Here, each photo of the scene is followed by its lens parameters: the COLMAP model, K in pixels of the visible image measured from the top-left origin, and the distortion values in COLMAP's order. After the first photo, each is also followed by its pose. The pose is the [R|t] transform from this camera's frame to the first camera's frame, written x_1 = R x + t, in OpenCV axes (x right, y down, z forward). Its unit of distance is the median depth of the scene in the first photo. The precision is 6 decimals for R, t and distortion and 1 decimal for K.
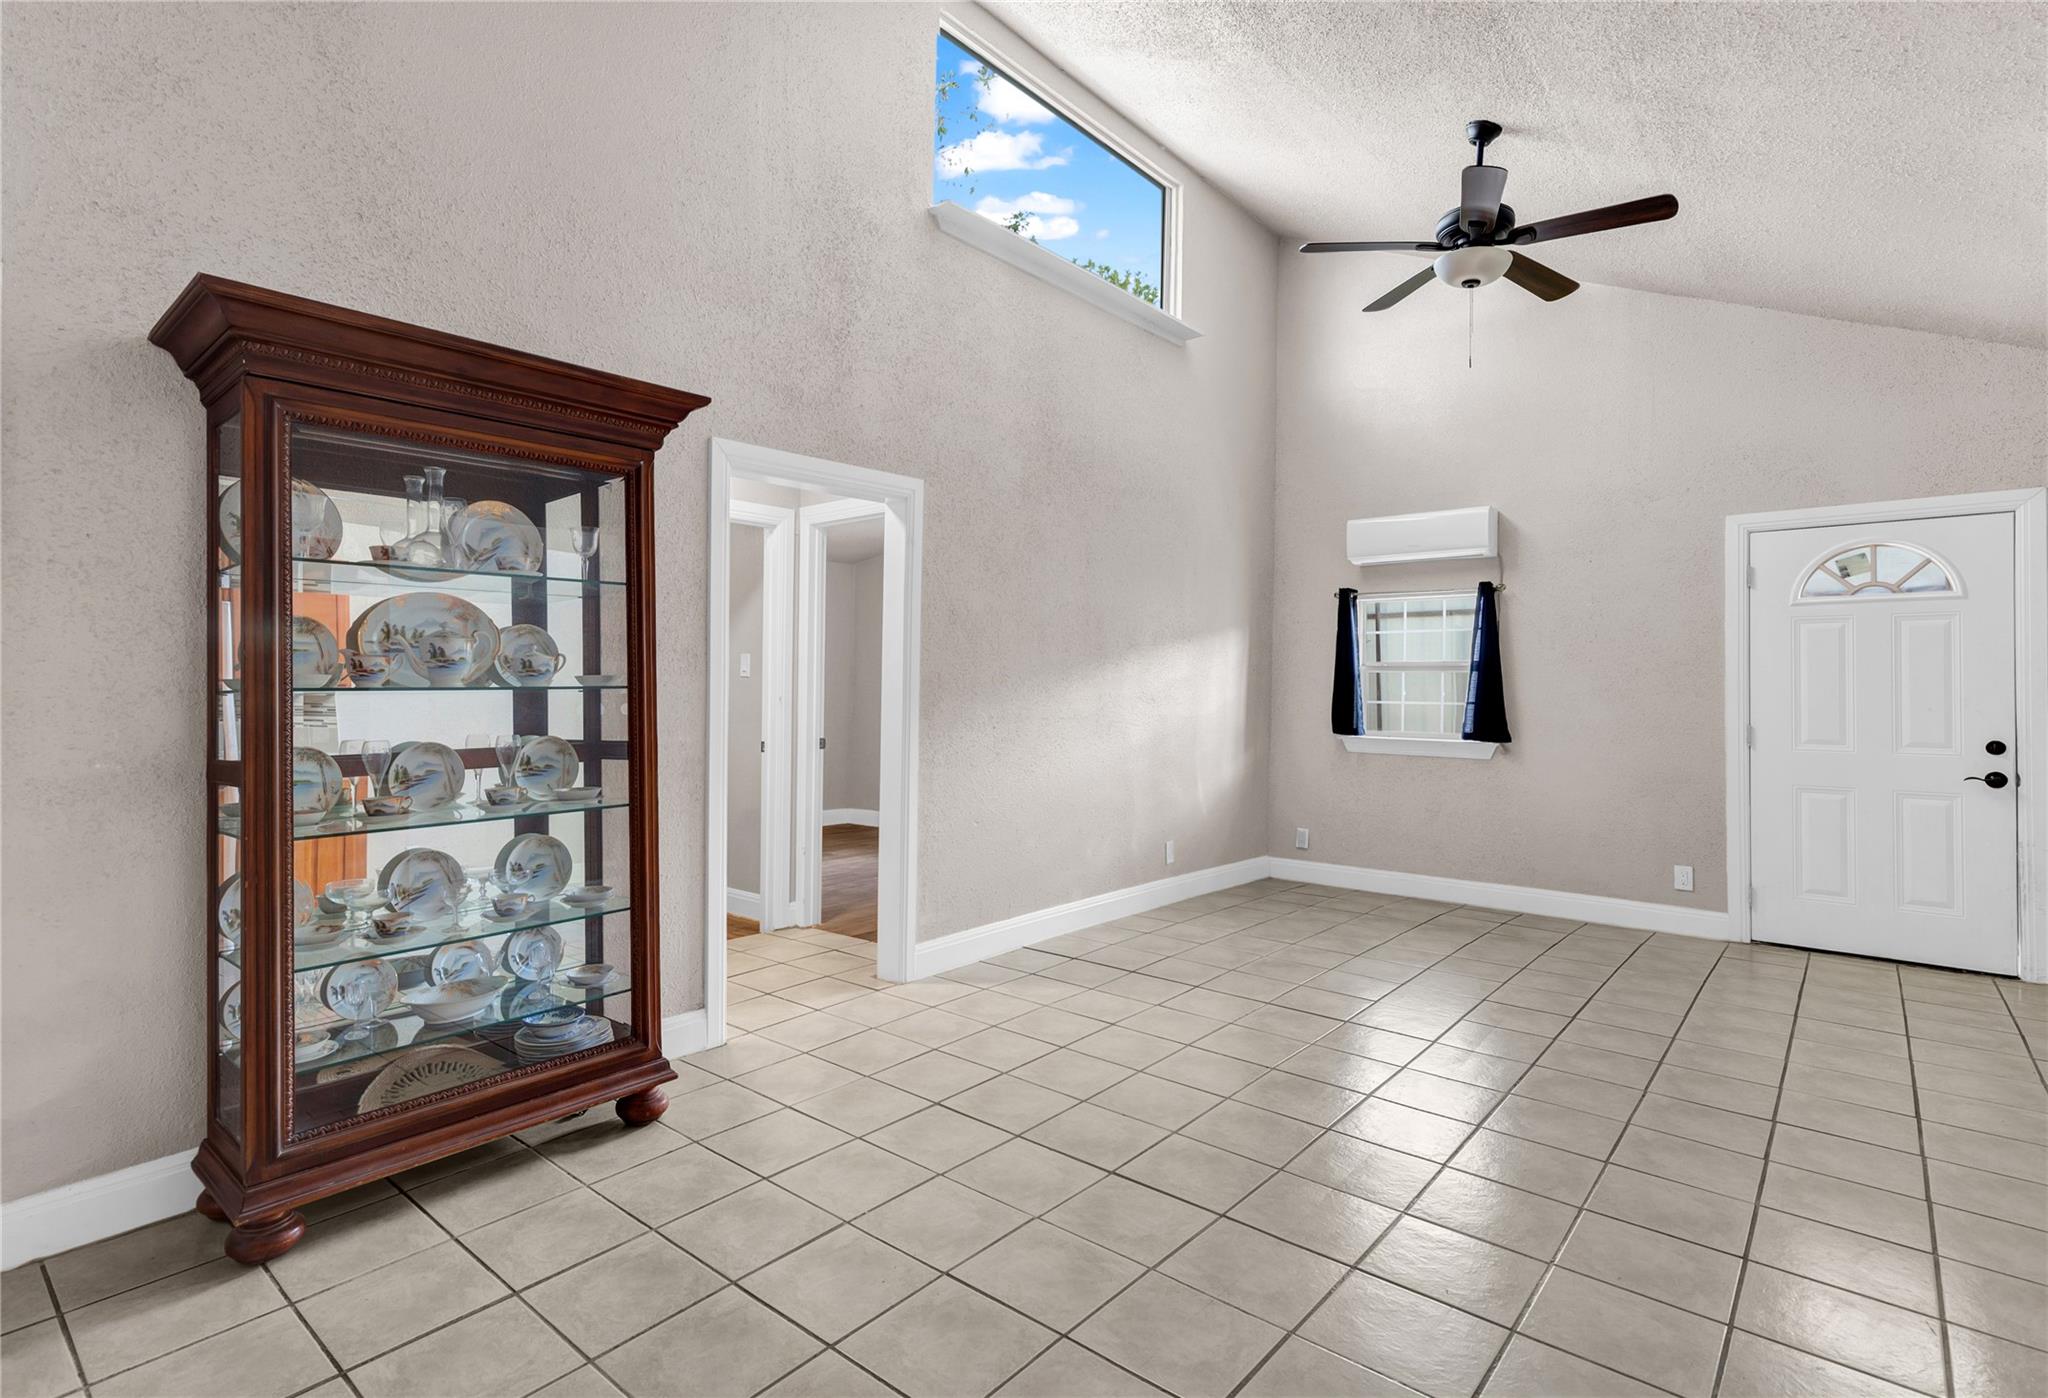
lens RADIAL K [[1008.1, 0, 1024.0], [0, 1008.1, 699.0], [0, 0, 1]] dist [0.002310, 0.000365]
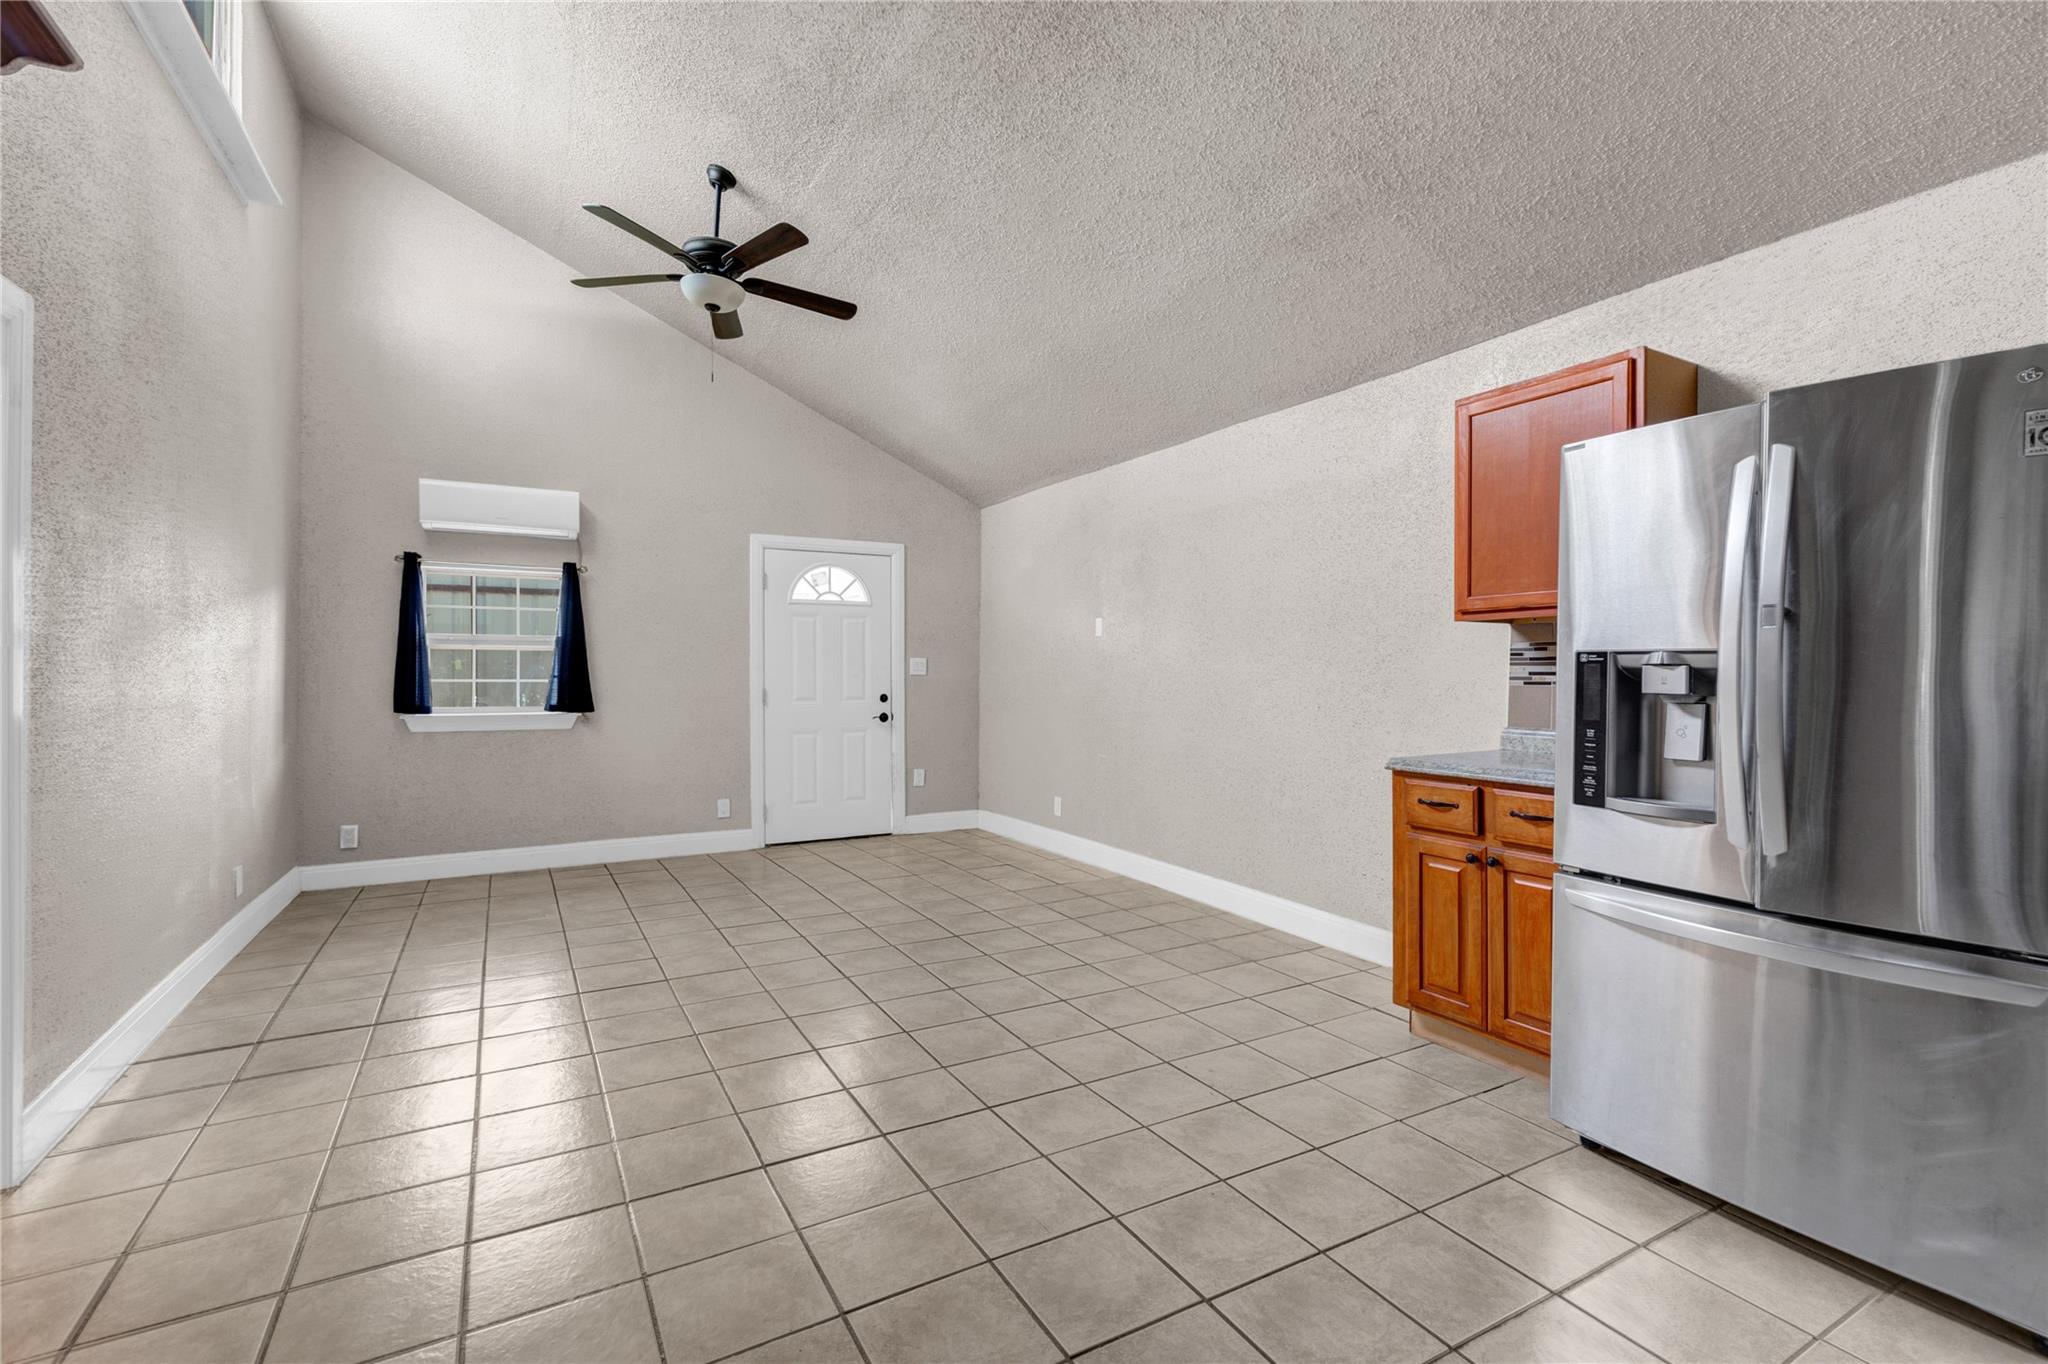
lens RADIAL K [[913.1, 0, 1027.3], [0, 913.1, 697.7], [0, 0, 1]] dist [0.002230, -0.000041]
pose [[0.340819, -0.037812, 0.939368, -0.289696], [0.010318, 0.999281, 0.036480, -0.003483], [-0.940072, -0.002741, 0.340964, 0.214638]]
